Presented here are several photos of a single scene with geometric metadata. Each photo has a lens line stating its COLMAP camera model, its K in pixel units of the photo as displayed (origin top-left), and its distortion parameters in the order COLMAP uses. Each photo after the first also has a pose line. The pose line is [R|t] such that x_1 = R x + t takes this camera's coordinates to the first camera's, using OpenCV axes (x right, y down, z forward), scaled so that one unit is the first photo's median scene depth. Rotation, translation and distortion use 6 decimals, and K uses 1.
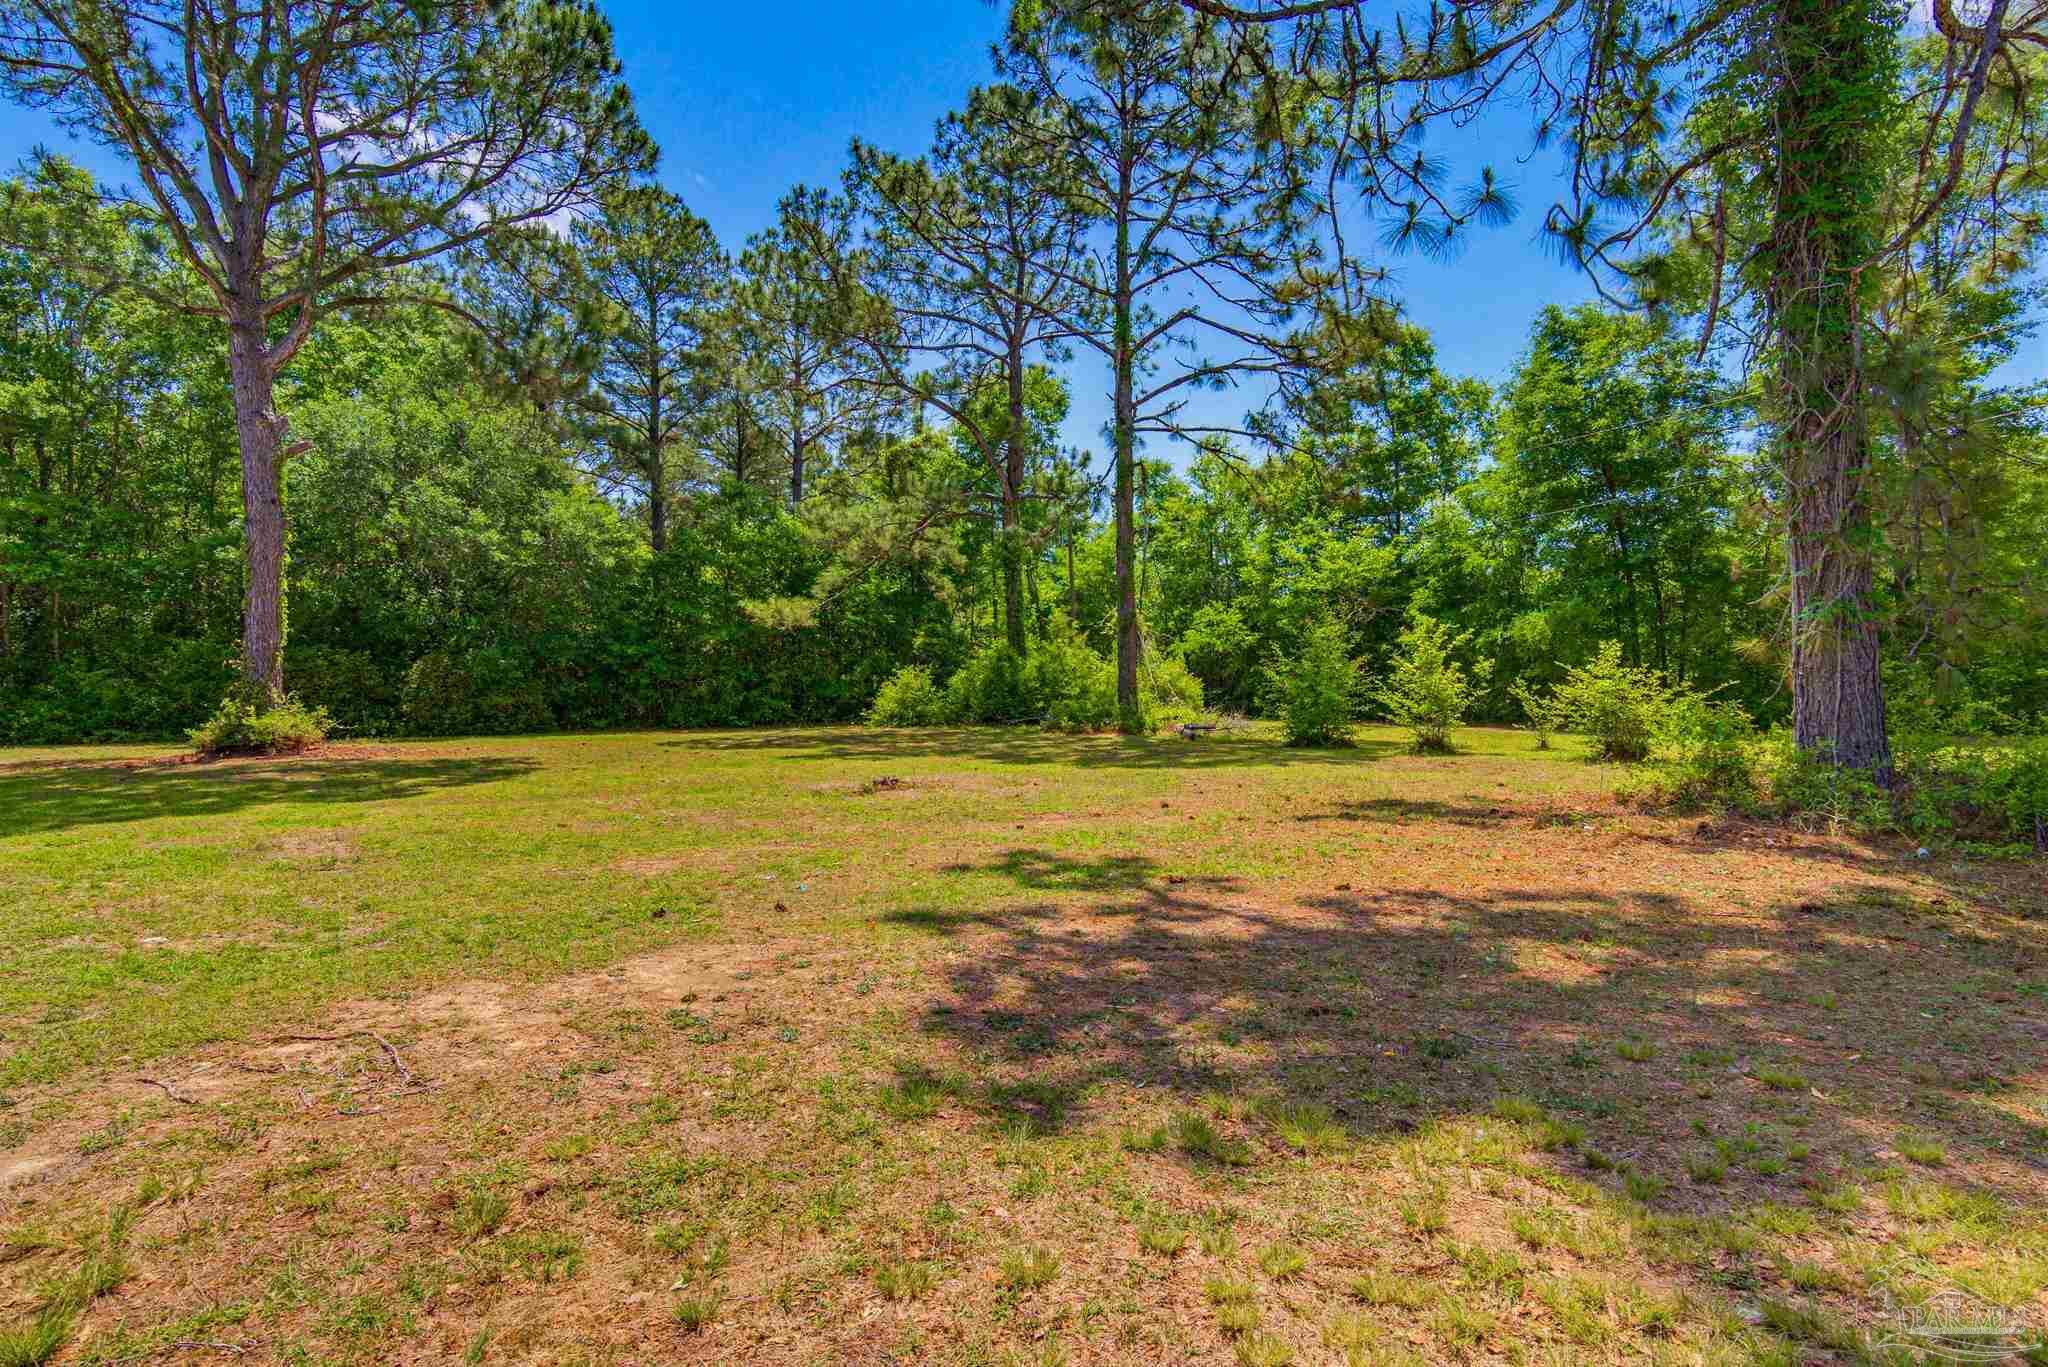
lens RADIAL K [[1099.1, 0, 1024.2], [0, 1099.1, 655.9], [0, 0, 1]] dist [0.001505, 0.000125]
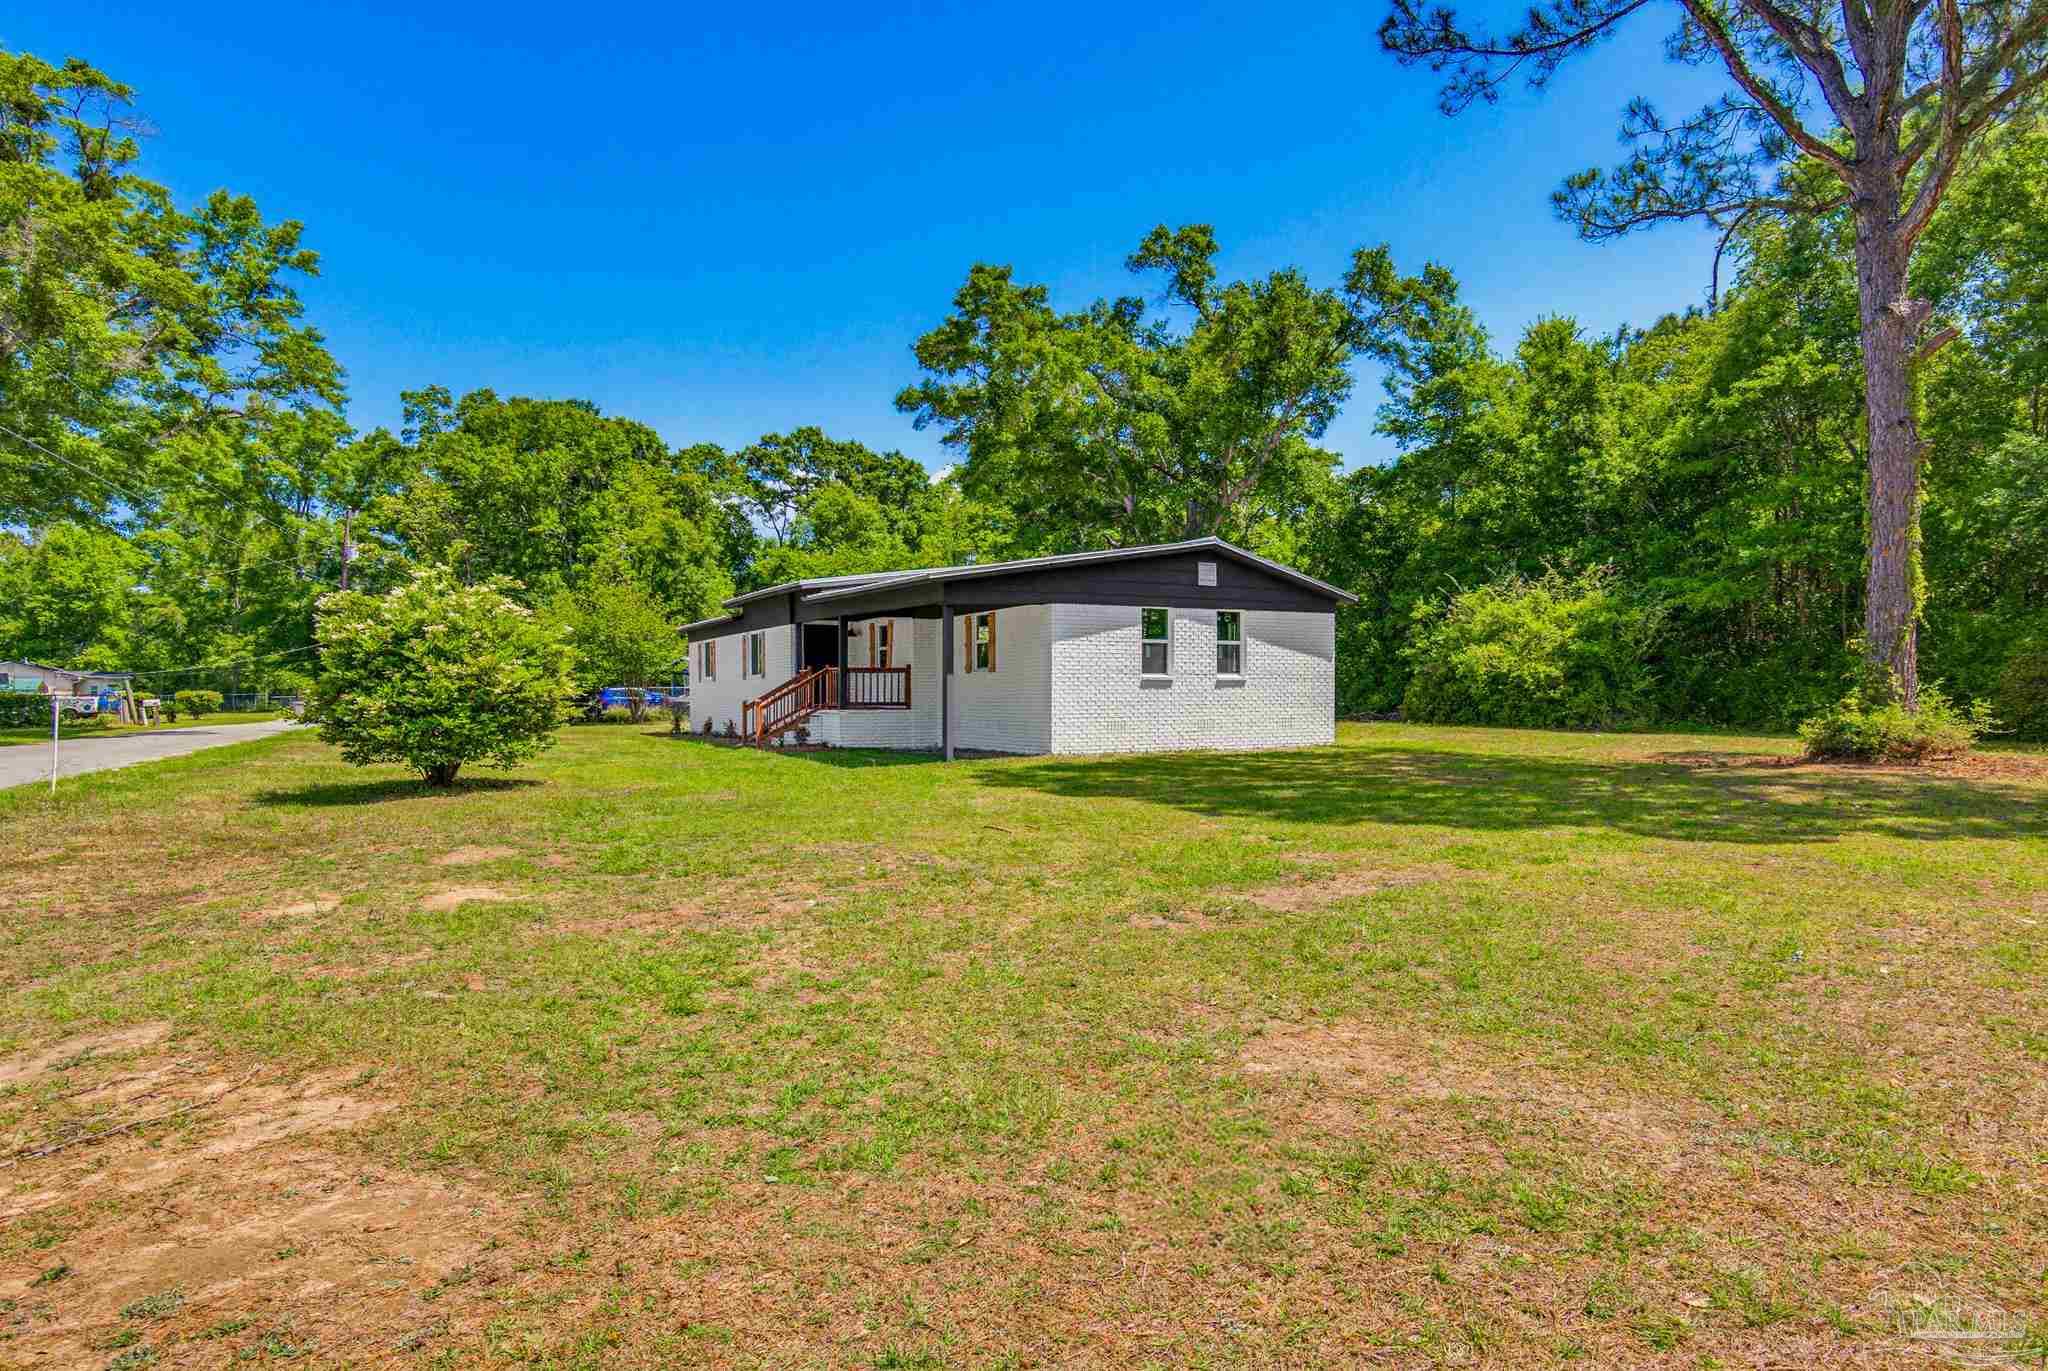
lens RADIAL K [[1189.5, 0, 1024.0], [0, 1189.5, 685.5], [0, 0, 1]] dist [-0.001147, -0.000314]
pose [[0.069270, -0.001217, -0.997597, 0.078829], [0.041480, 0.999138, 0.001662, 0.011356], [0.996735, -0.041495, 0.069261, 0.362580]]
